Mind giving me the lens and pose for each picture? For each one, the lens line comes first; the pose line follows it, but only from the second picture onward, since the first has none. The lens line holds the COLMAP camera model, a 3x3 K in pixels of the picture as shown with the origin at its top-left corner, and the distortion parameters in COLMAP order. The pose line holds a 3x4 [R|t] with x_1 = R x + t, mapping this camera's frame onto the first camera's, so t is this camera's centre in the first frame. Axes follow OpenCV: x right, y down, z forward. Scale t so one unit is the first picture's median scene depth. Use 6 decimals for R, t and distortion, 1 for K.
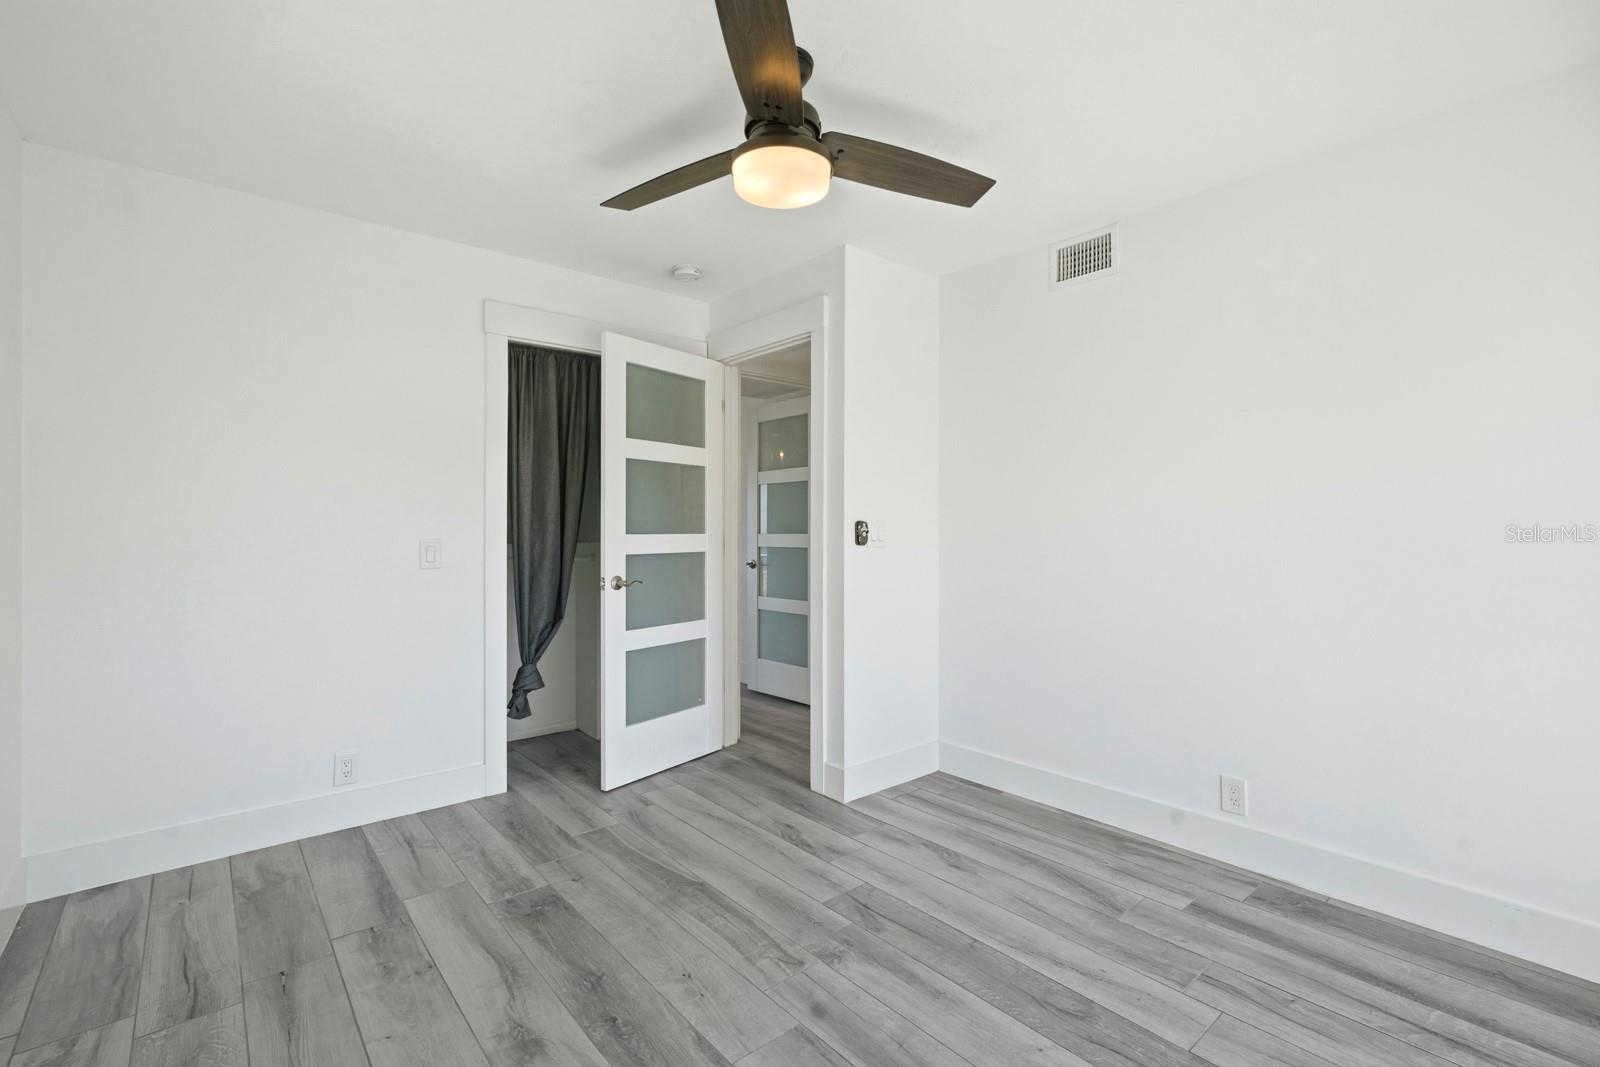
lens RADIAL K [[715.5, 0, 802.1], [0, 715.5, 530.3], [0, 0, 1]] dist [-0.005147, 0.003911]
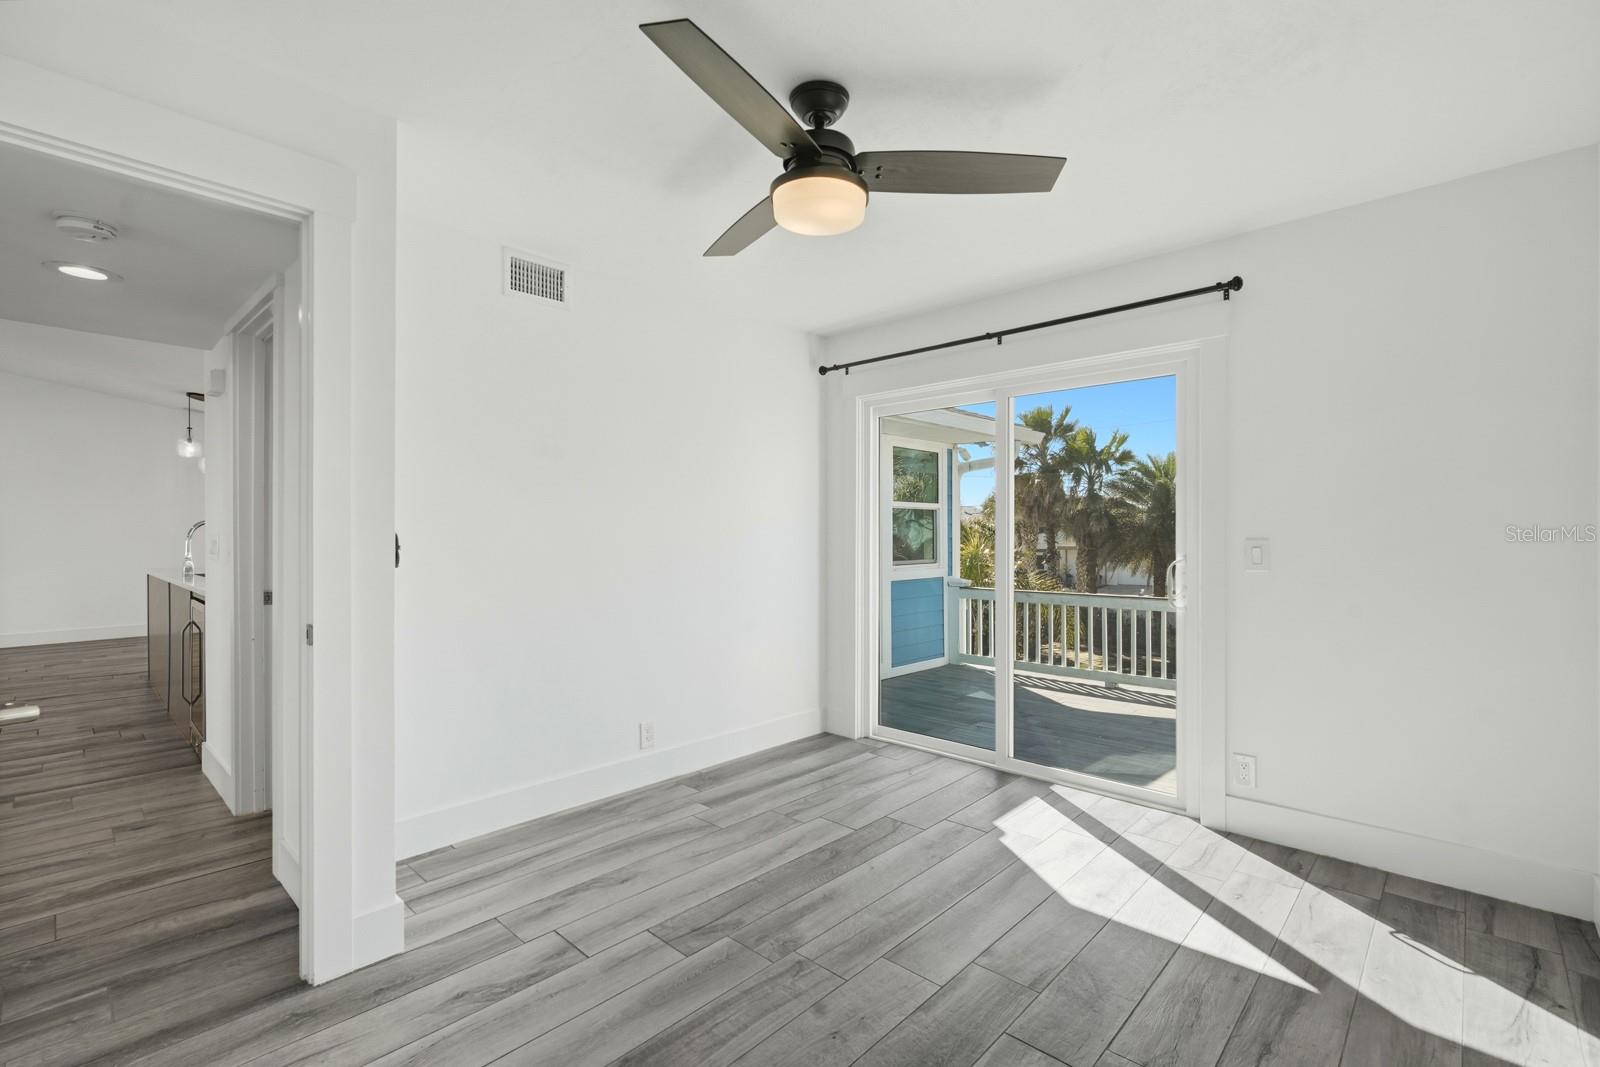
lens RADIAL K [[715.5, 0, 806.1], [0, 715.5, 537.3], [0, 0, 1]] dist [-0.005147, 0.003911]
pose [[-0.107614, -0.003245, 0.994187, -0.841903], [0.004339, 0.999984, 0.003734, -0.010601], [-0.994183, 0.004715, -0.107598, 0.899578]]
